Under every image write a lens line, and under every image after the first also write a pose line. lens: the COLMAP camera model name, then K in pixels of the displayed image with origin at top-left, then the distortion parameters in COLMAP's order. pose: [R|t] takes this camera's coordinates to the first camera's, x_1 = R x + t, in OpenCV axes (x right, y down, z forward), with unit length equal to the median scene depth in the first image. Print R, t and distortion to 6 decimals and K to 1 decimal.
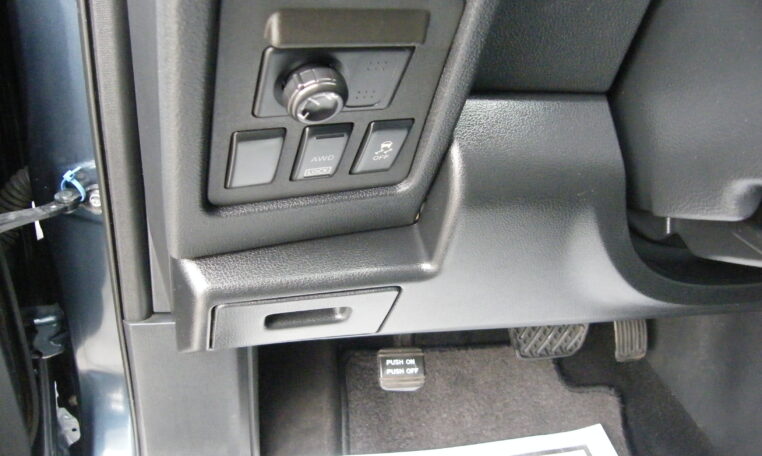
lens RADIAL K [[604.4, 0, 381.0], [0, 604.4, 228.0], [0, 0, 1]] dist [-0.097980, 0.073512]
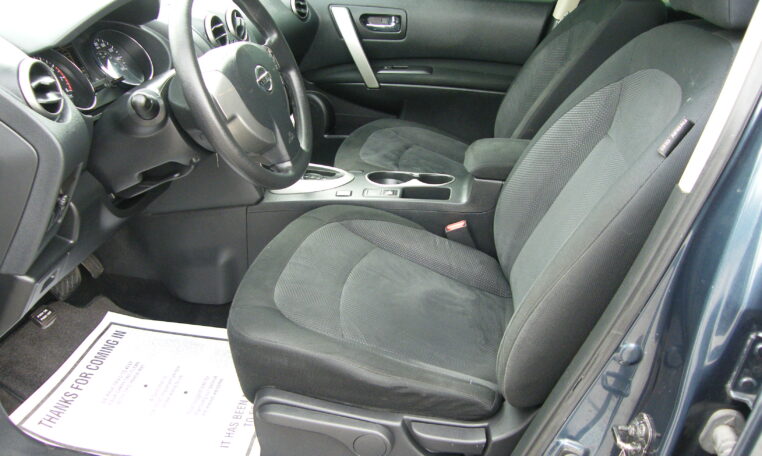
lens RADIAL K [[604.4, 0, 381.0], [0, 604.4, 228.0], [0, 0, 1]] dist [-0.097980, 0.073512]
pose [[0.336358, -0.493170, 0.802276, -0.734702], [0.458801, 0.829789, 0.317729, -0.094545], [-0.822414, 0.261214, 0.505373, -0.755640]]
